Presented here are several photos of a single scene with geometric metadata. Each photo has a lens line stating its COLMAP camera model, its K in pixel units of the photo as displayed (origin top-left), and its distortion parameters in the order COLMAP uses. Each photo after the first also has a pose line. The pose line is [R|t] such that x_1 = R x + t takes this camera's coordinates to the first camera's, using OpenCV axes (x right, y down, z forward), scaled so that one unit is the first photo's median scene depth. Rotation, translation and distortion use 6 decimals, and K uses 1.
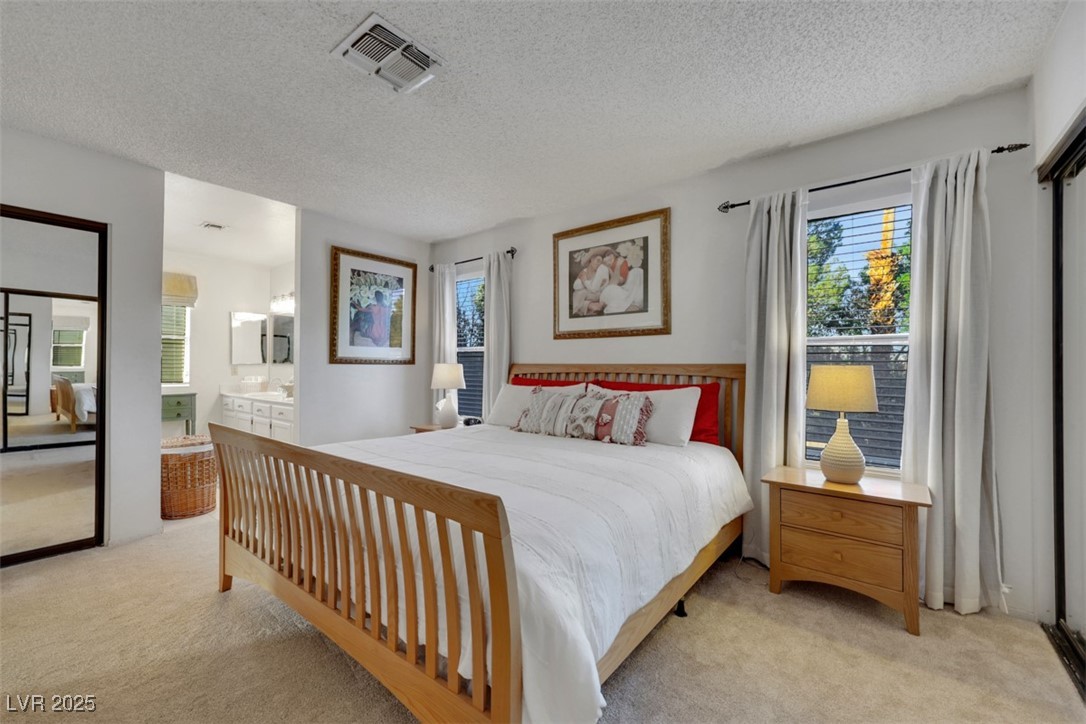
lens RADIAL K [[443.0, 0, 542.2], [0, 443.0, 363.5], [0, 0, 1]] dist [-0.000066, 0.000179]
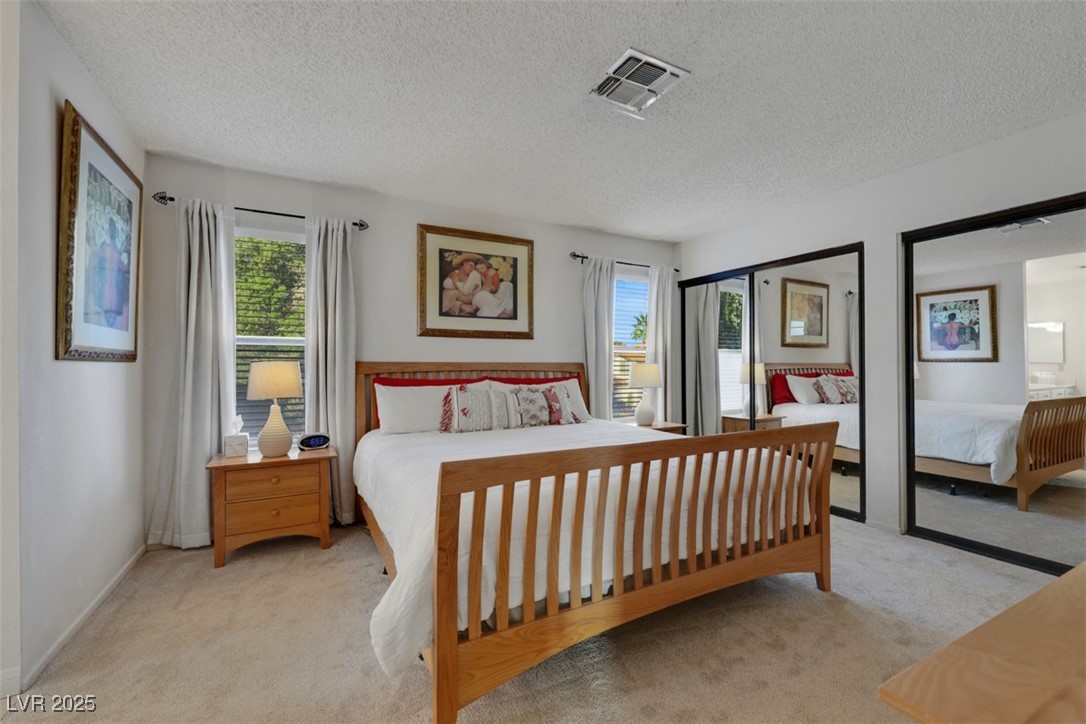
lens RADIAL K [[430.7, 0, 544.2], [0, 430.7, 363.0], [0, 0, 1]] dist [0.001991, 0.000110]
pose [[0.411807, 0.000879, 0.911271, -0.758026], [-0.005669, 0.999983, 0.001597, 0.000613], [-0.911254, -0.005823, 0.411804, 0.411143]]
